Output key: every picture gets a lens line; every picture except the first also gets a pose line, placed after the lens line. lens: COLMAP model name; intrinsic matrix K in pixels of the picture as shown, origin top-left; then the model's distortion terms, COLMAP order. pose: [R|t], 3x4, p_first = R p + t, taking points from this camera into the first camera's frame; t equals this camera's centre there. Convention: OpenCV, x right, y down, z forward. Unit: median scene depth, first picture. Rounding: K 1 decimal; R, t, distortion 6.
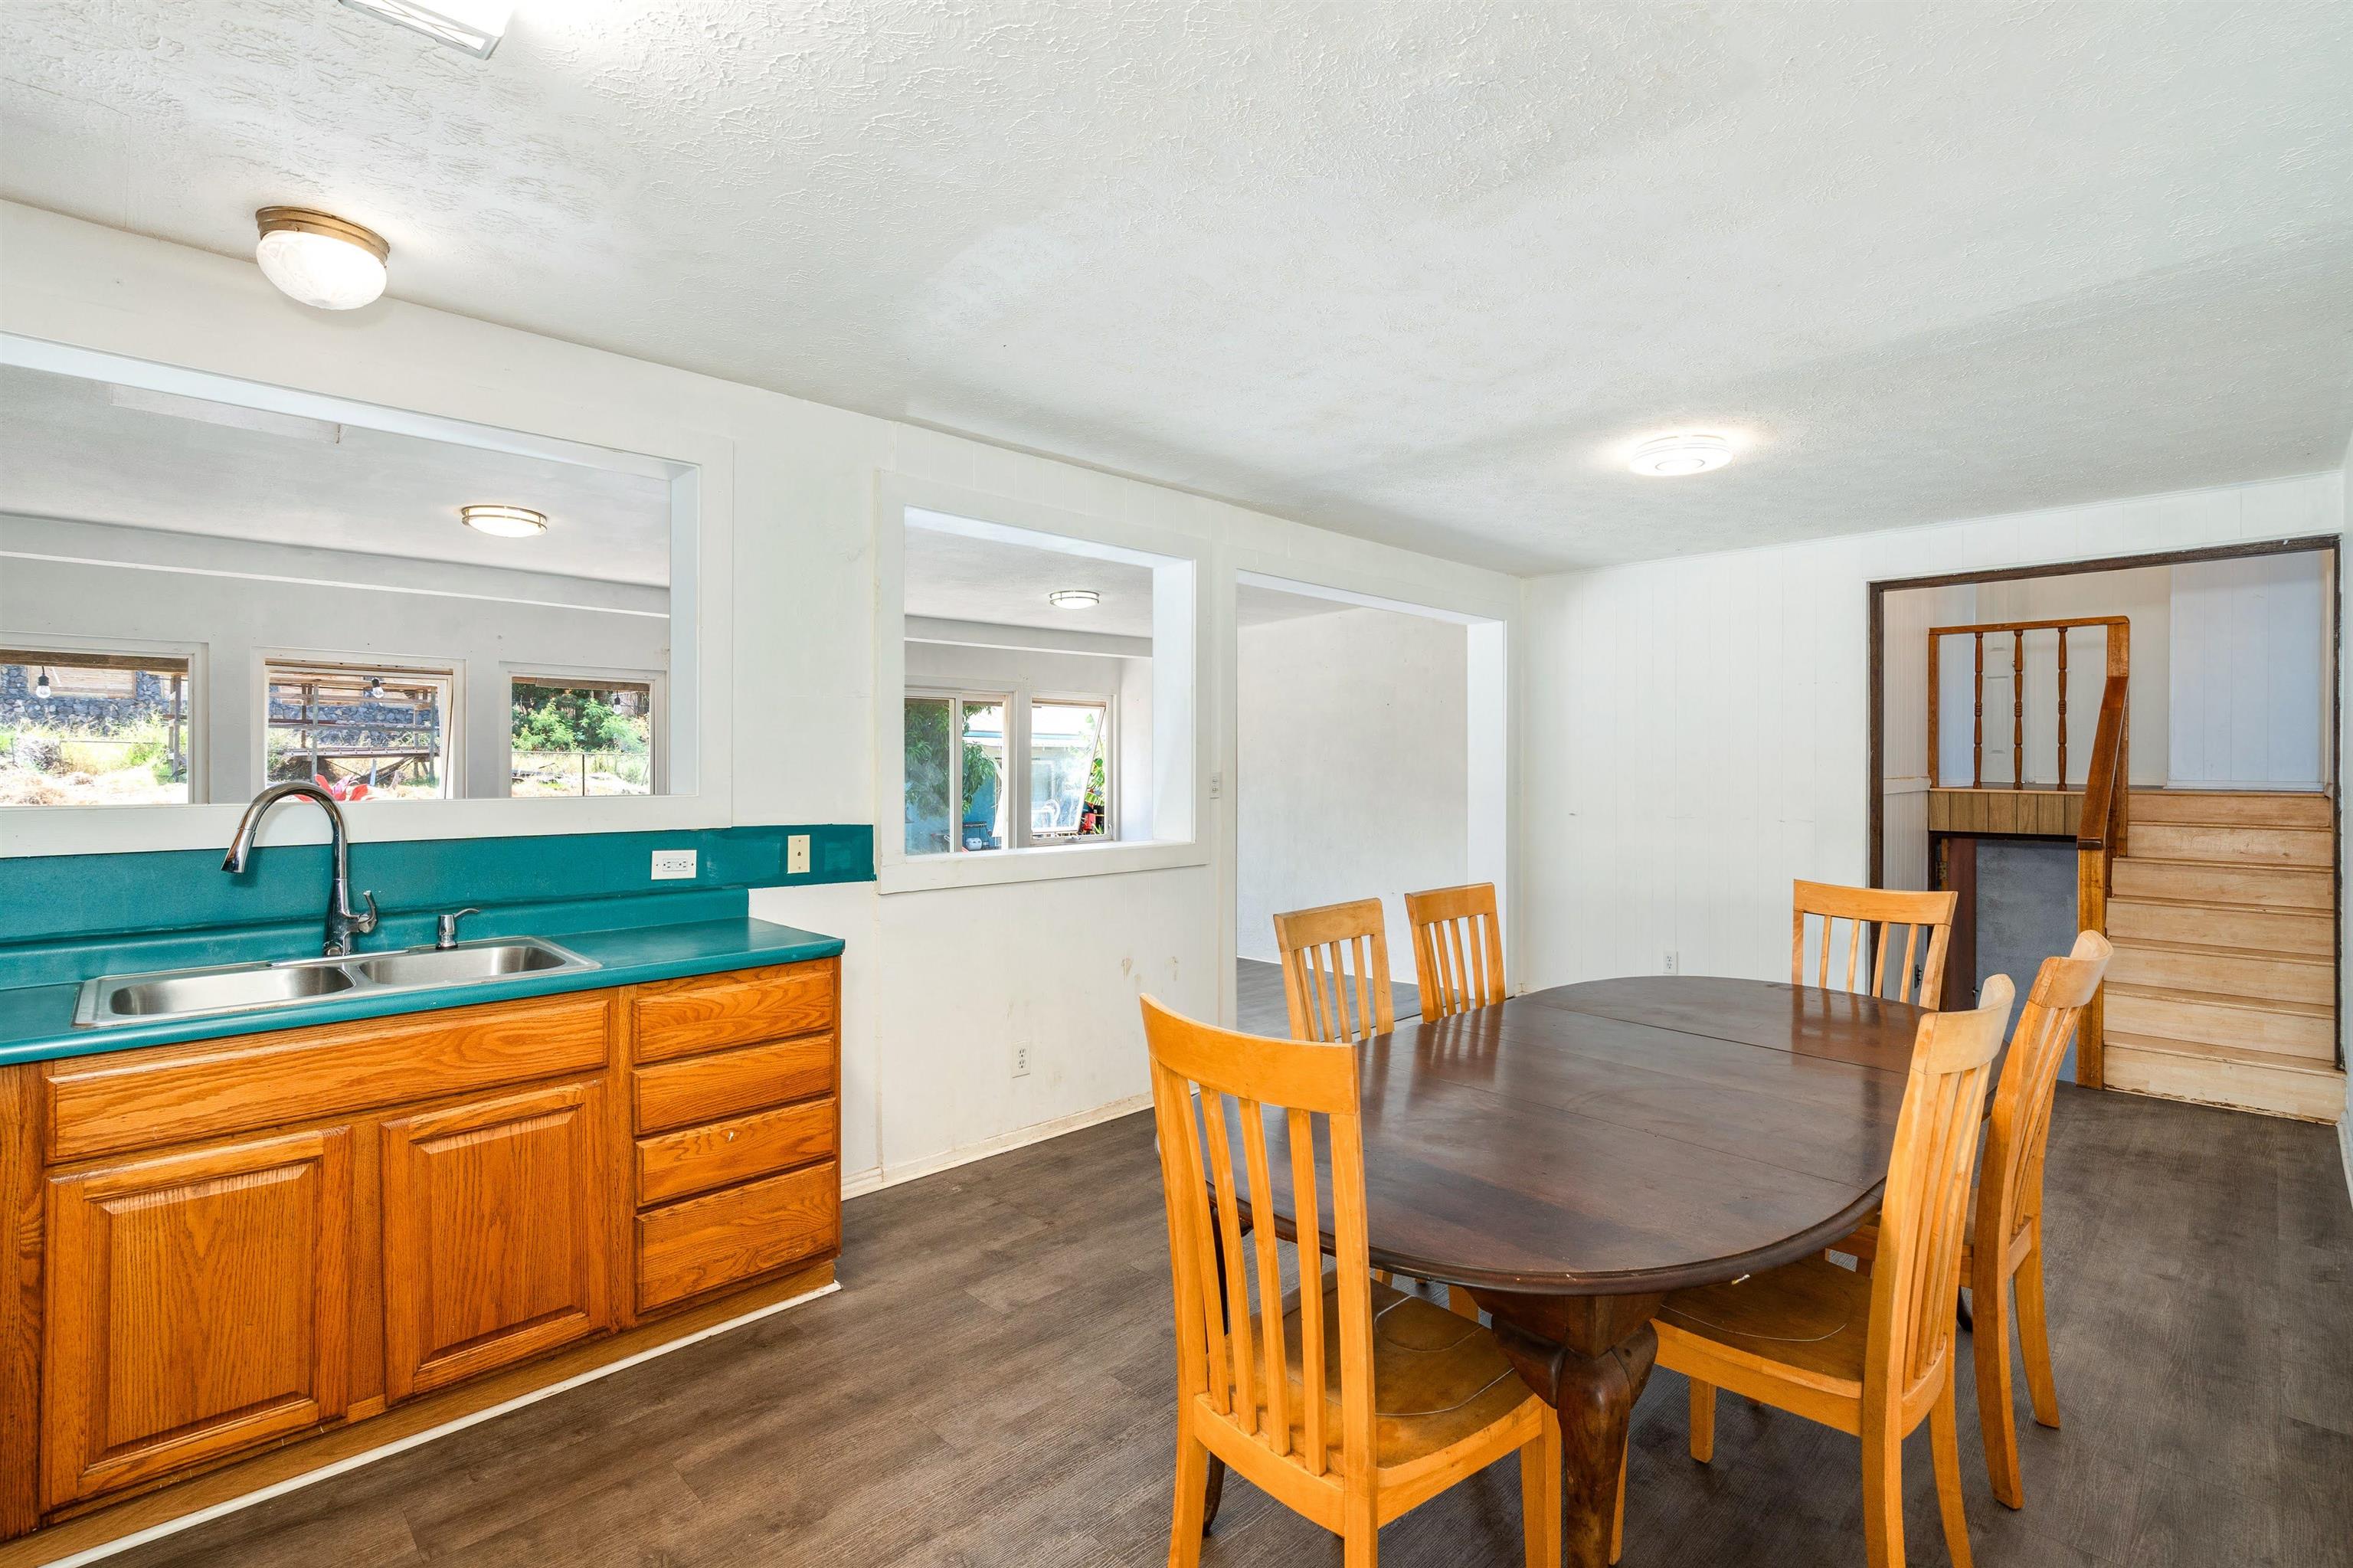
lens RADIAL K [[1095.7, 0, 1172.9], [0, 1095.7, 777.7], [0, 0, 1]] dist [-0.008935, 0.001127]
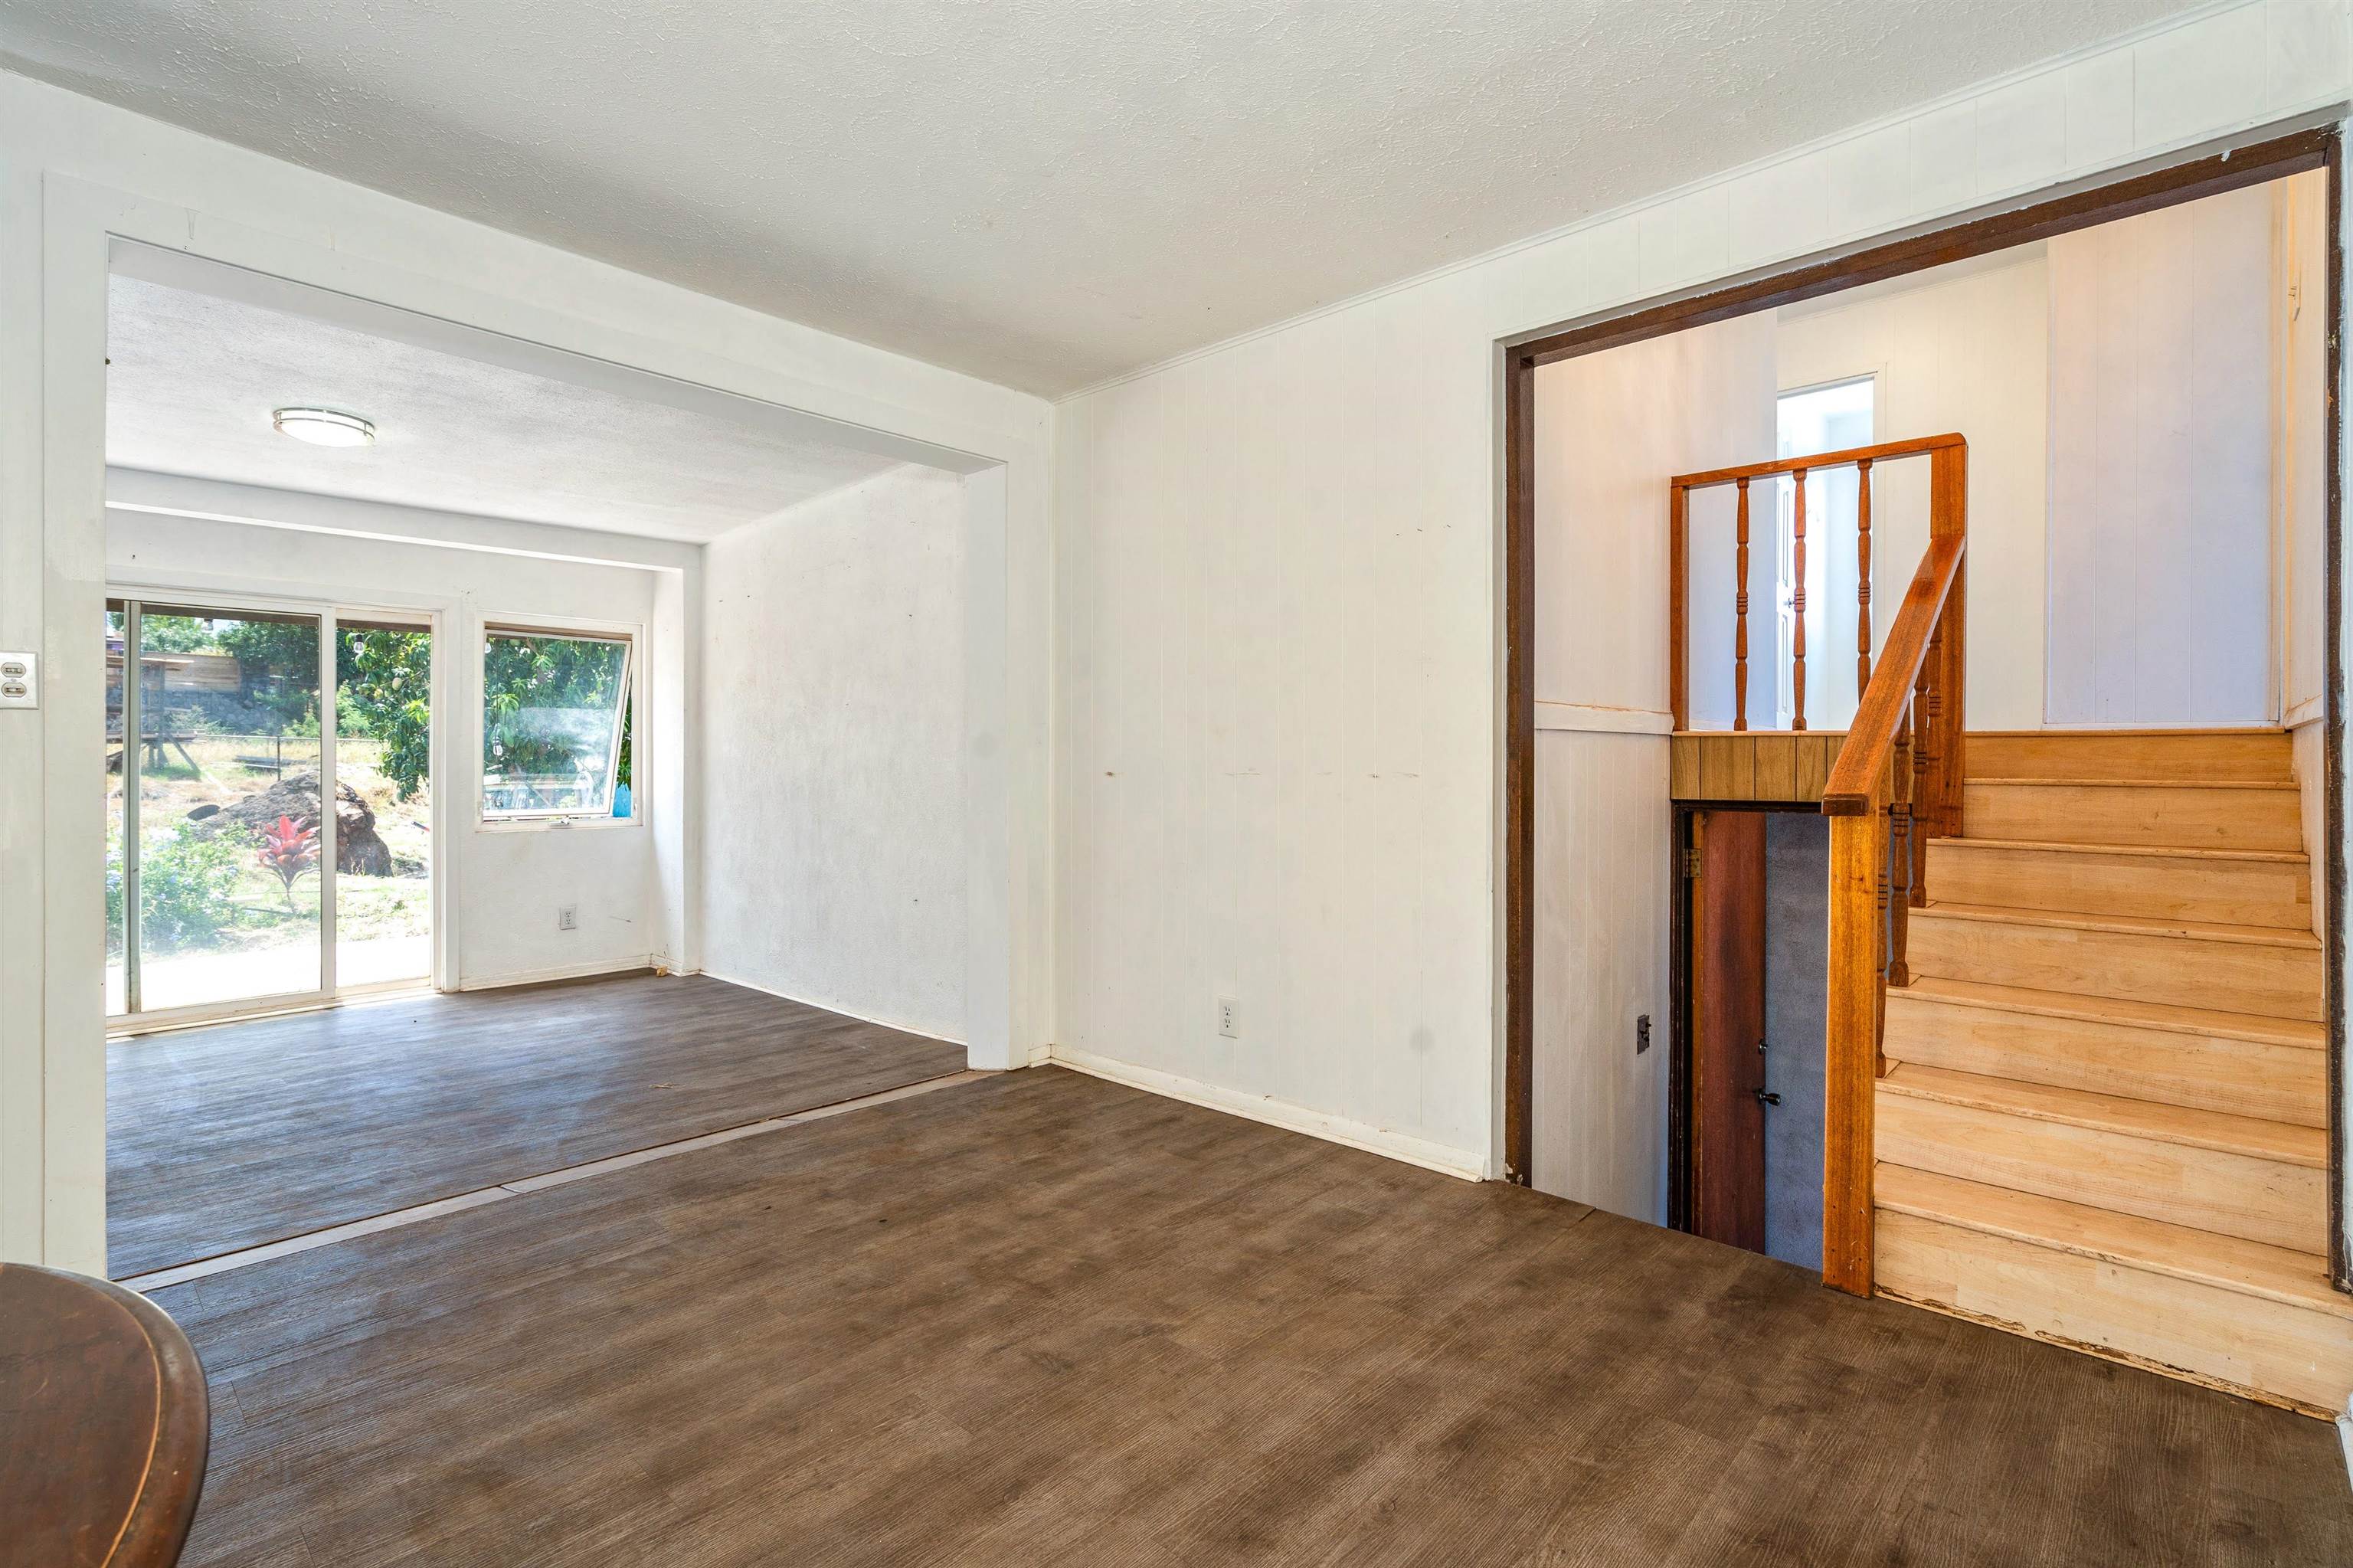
lens RADIAL K [[1095.7, 0, 1180.5], [0, 1095.7, 777.4], [0, 0, 1]] dist [-0.008935, 0.001127]
pose [[0.999086, 0.000369, 0.042738, 0.417860], [-0.000345, 1.000000, -0.000581, 0.039760], [-0.042738, 0.000566, 0.999086, 0.416161]]
